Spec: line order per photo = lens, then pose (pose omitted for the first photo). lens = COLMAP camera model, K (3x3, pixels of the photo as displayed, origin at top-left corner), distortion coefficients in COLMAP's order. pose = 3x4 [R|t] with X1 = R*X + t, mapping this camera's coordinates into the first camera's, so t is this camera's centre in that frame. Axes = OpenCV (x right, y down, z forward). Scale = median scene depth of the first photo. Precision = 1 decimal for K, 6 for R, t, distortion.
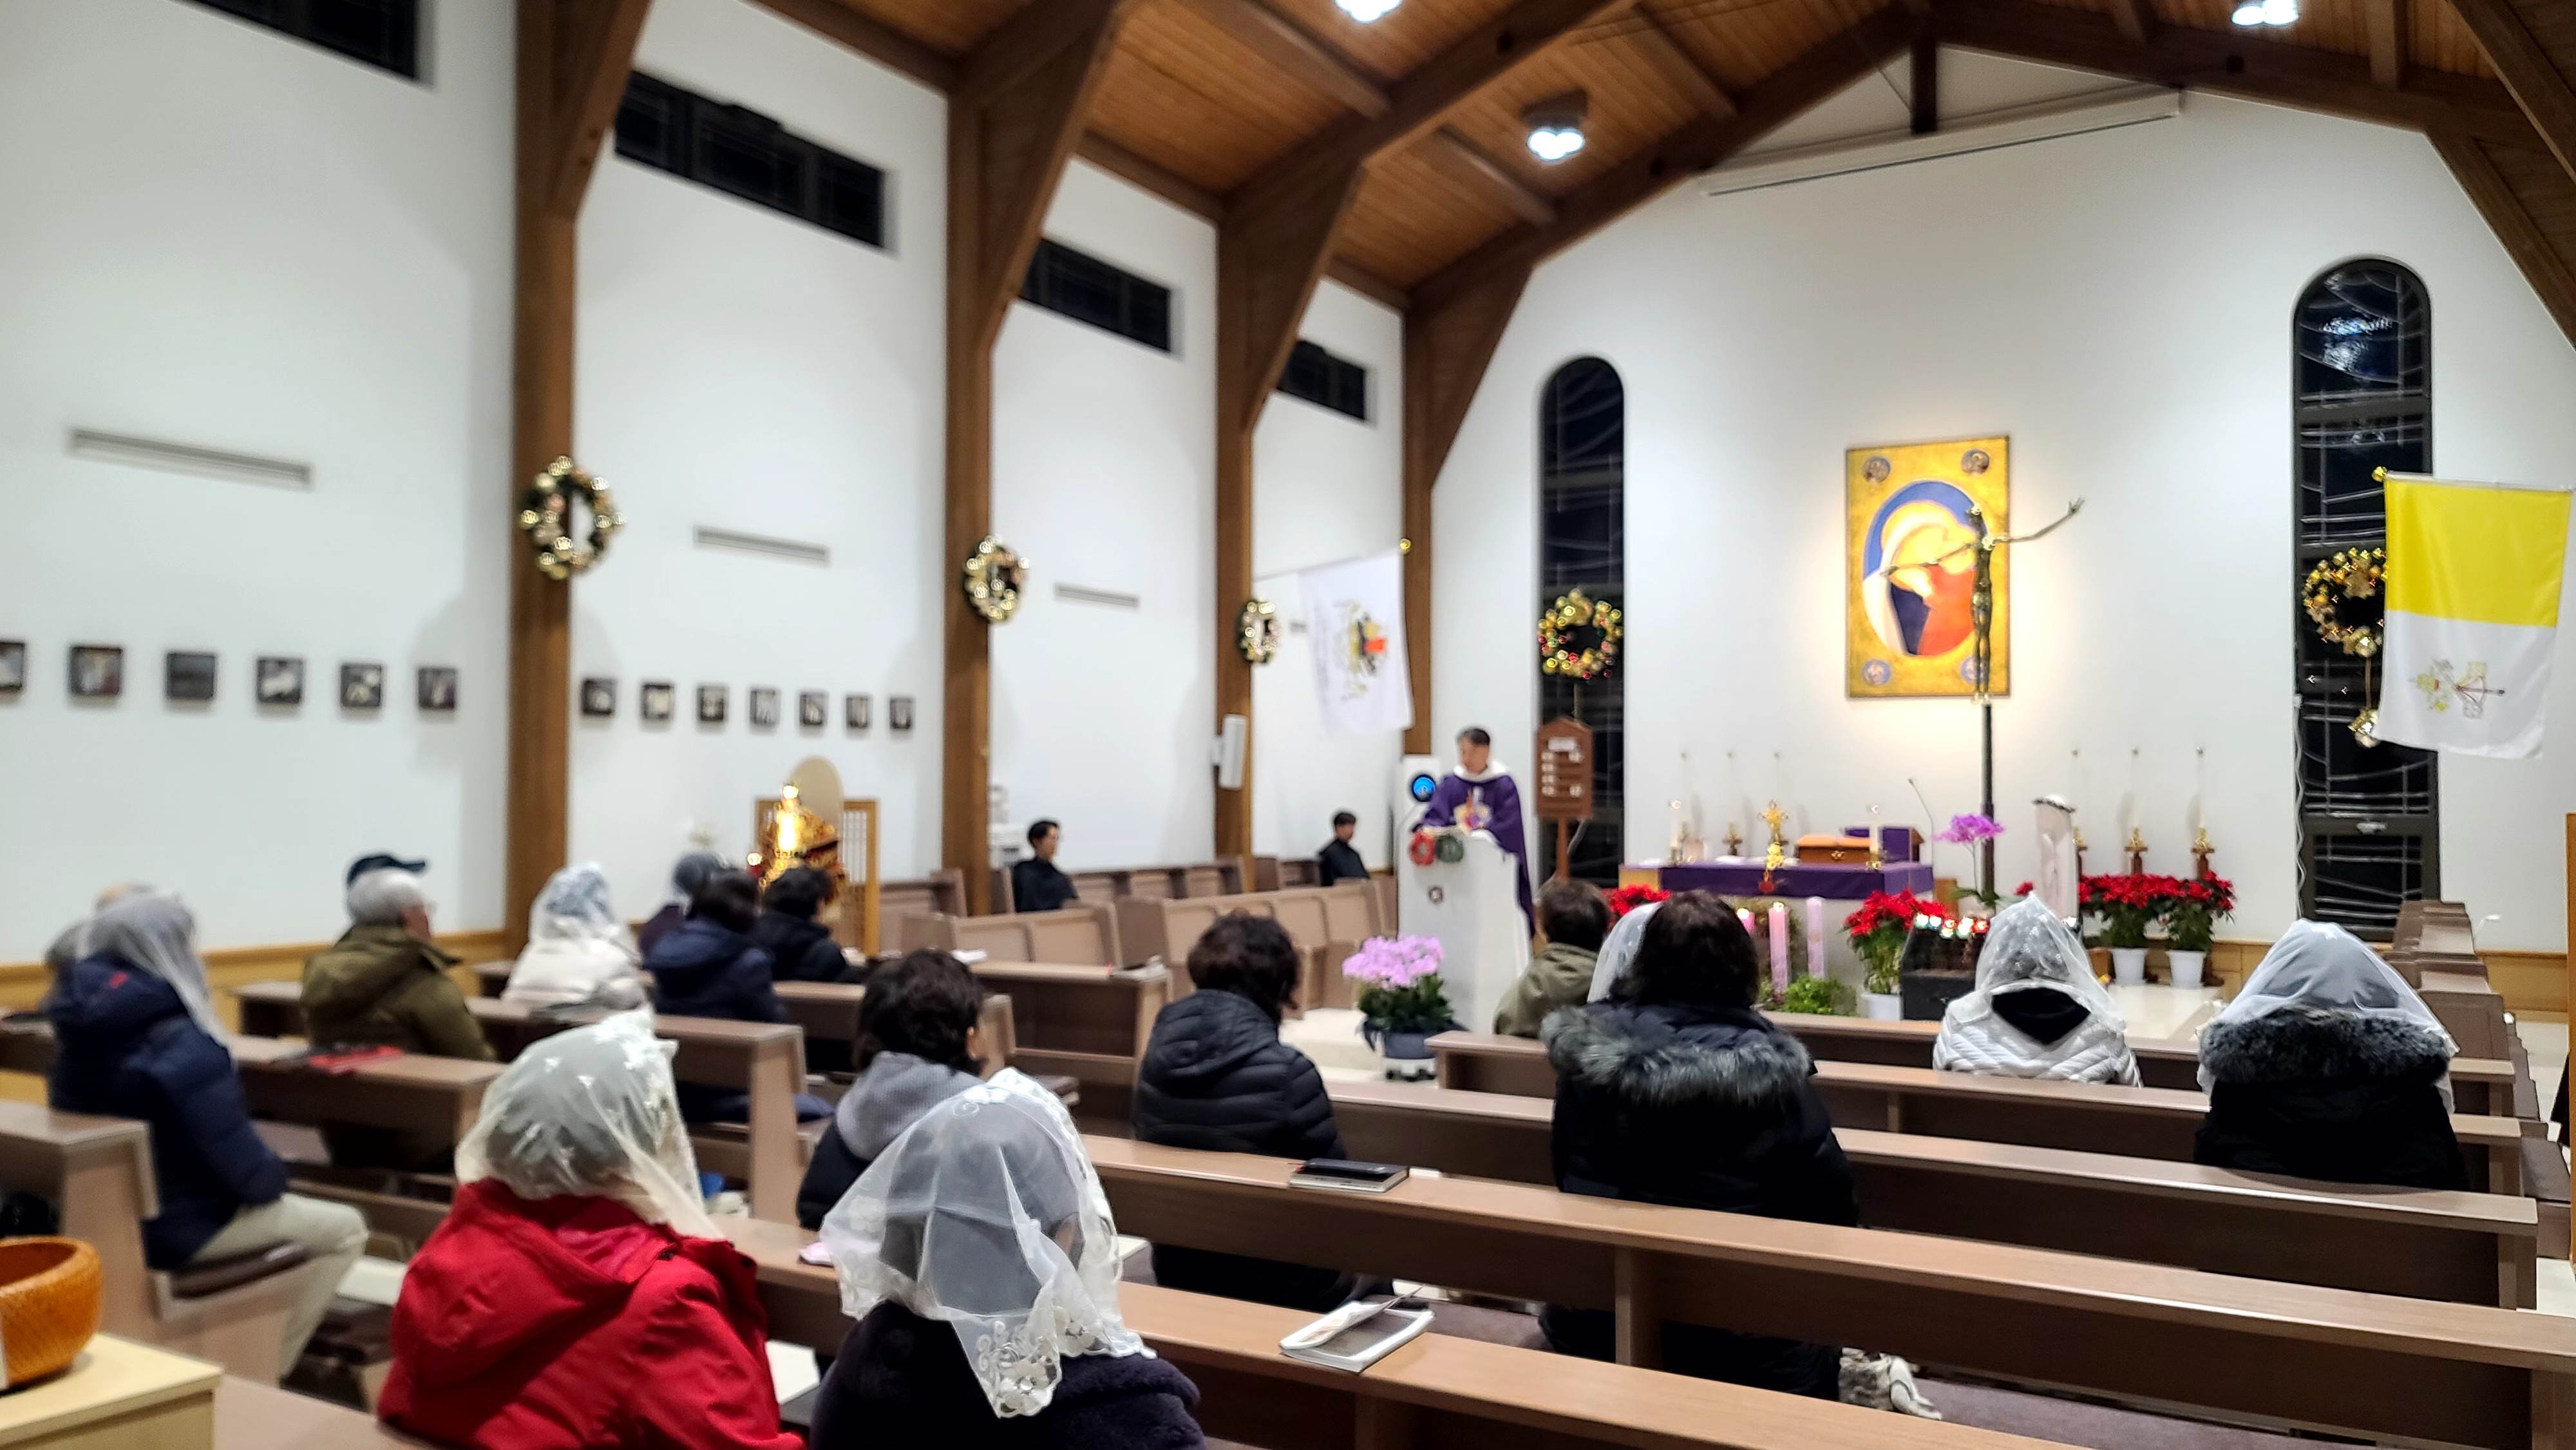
lens RADIAL K [[1875.5, 0, 1288.0], [0, 1875.5, 727.7], [0, 0, 1]] dist [0.046625, -0.005020]
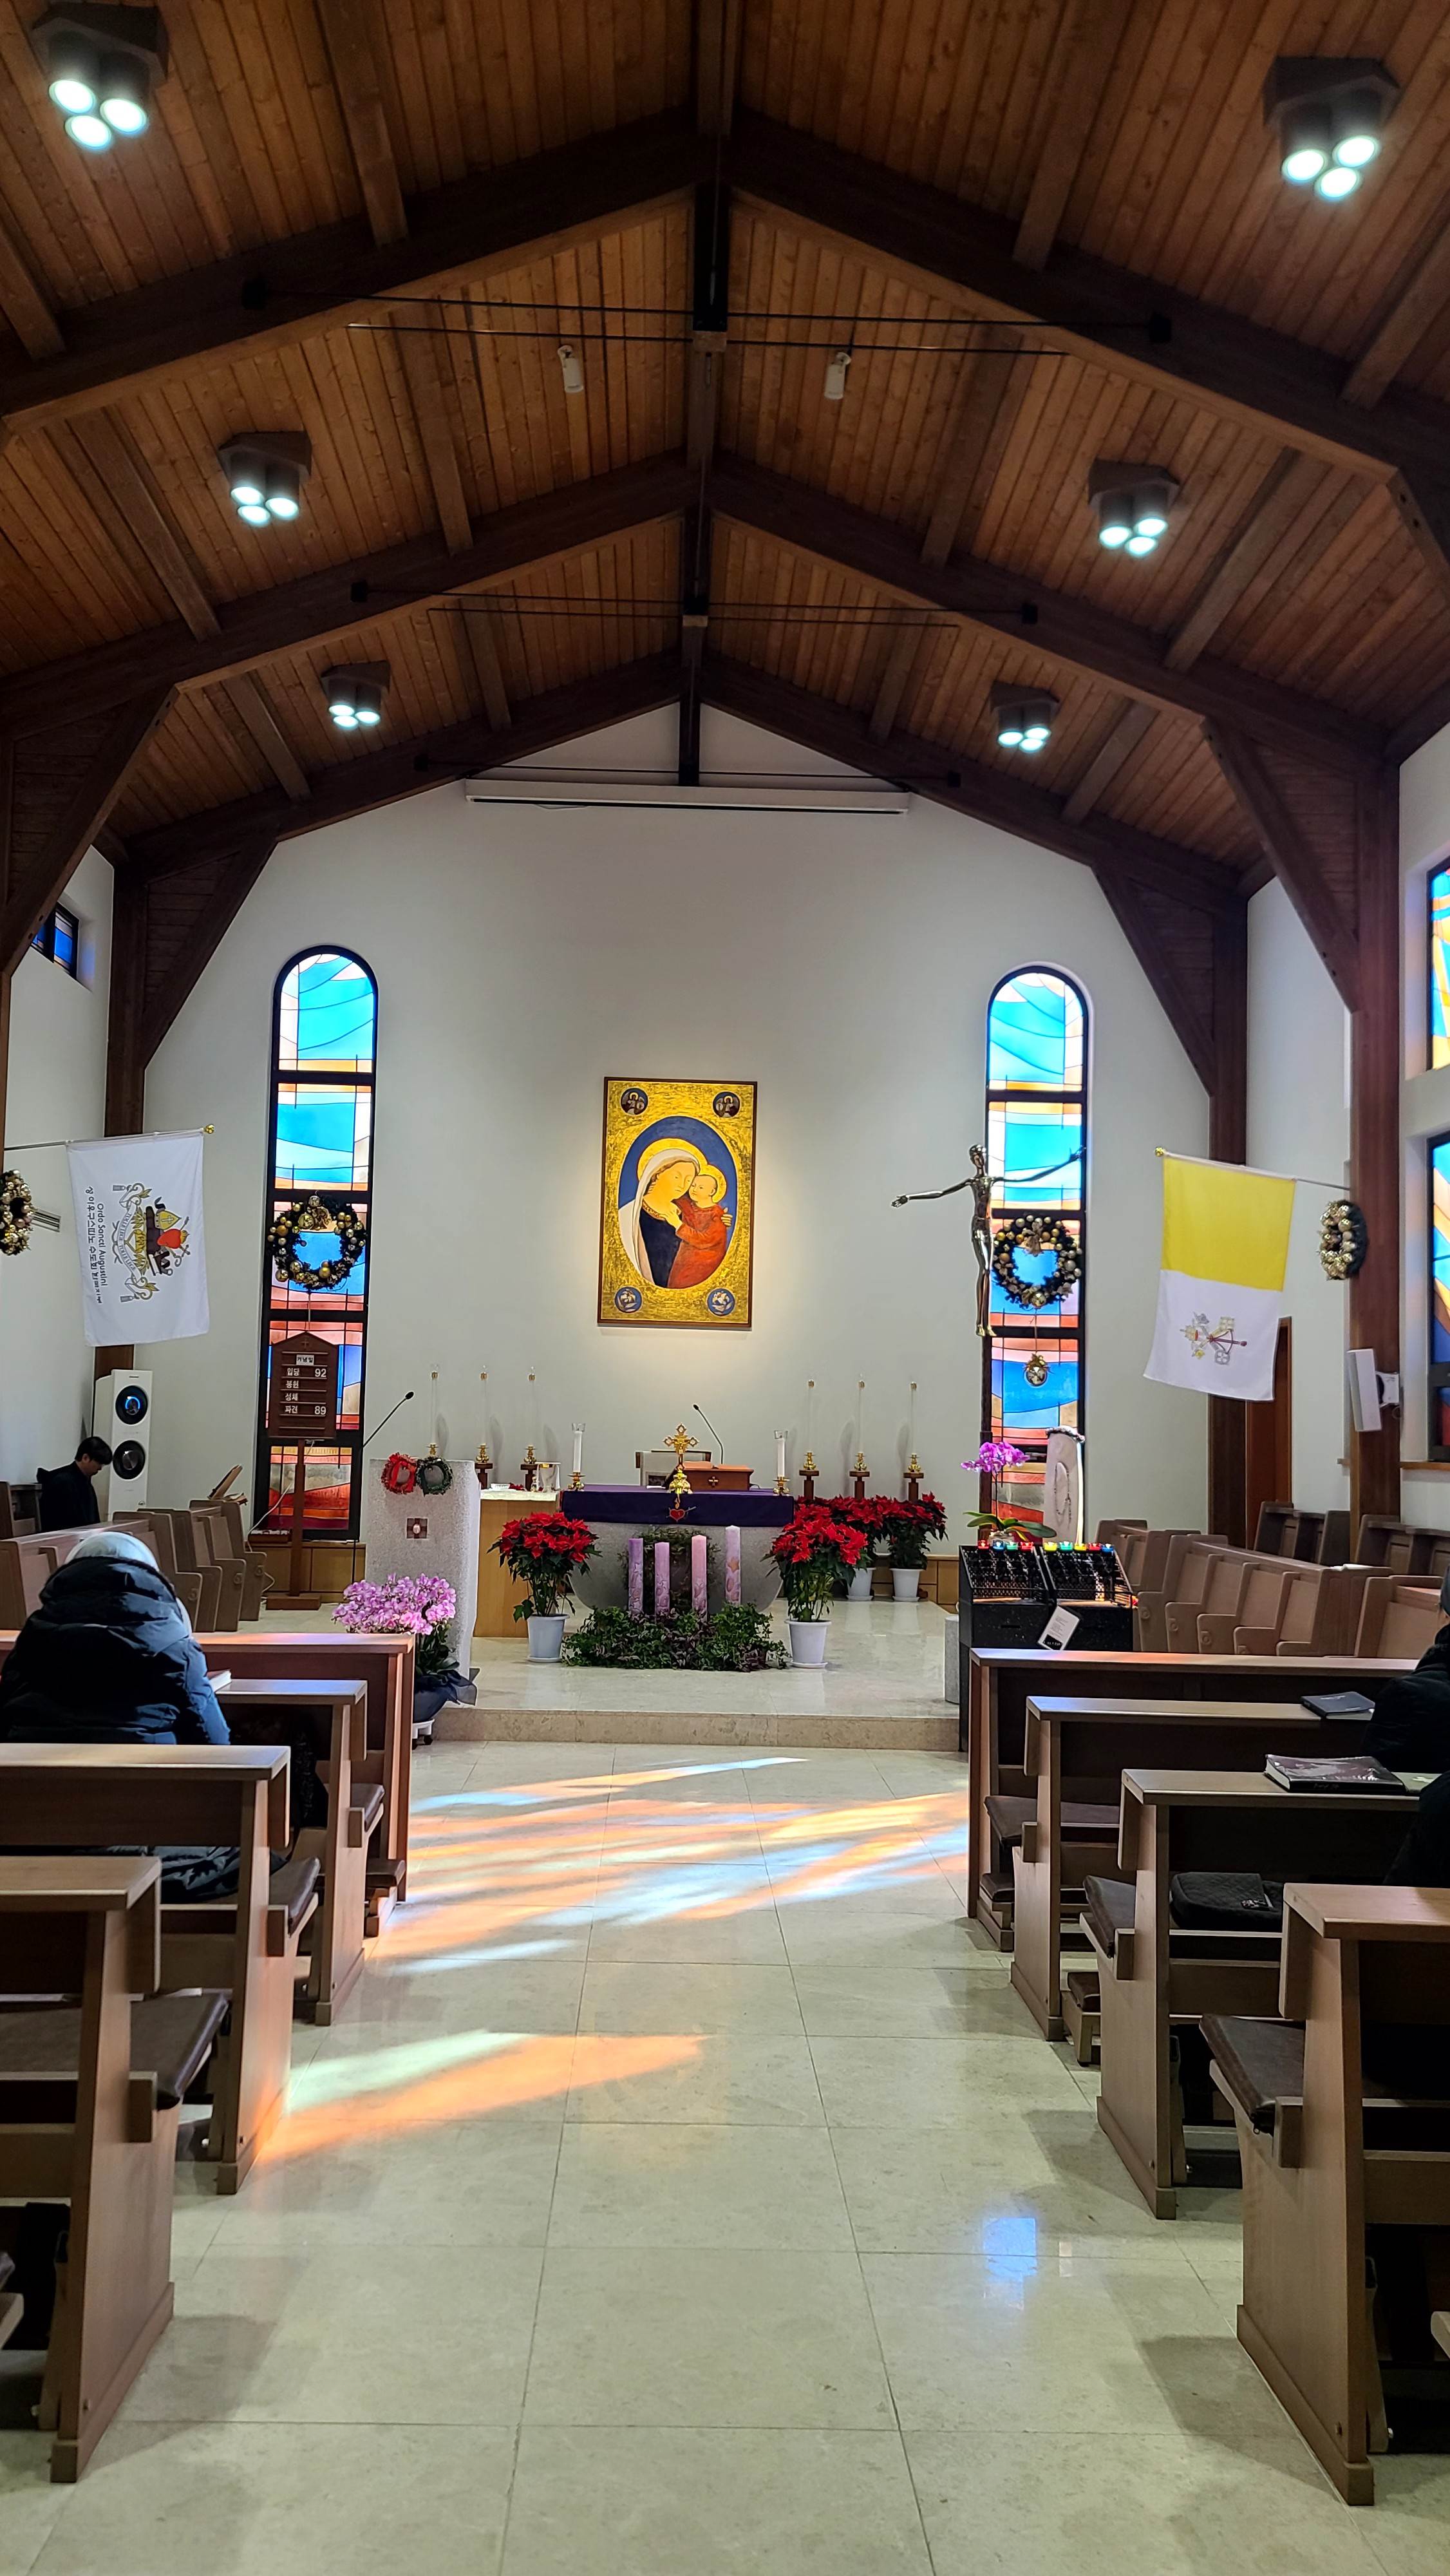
lens RADIAL K [[1875.5, 0, 698.5], [0, 1875.5, 1289.1], [0, 0, 1]] dist [0.046625, -0.005020]
pose [[0.844557, 0.054303, 0.532704, -0.194933], [-0.036341, 0.998363, -0.044156, 0.008058], [-0.534230, 0.017933, 0.845149, 0.129824]]
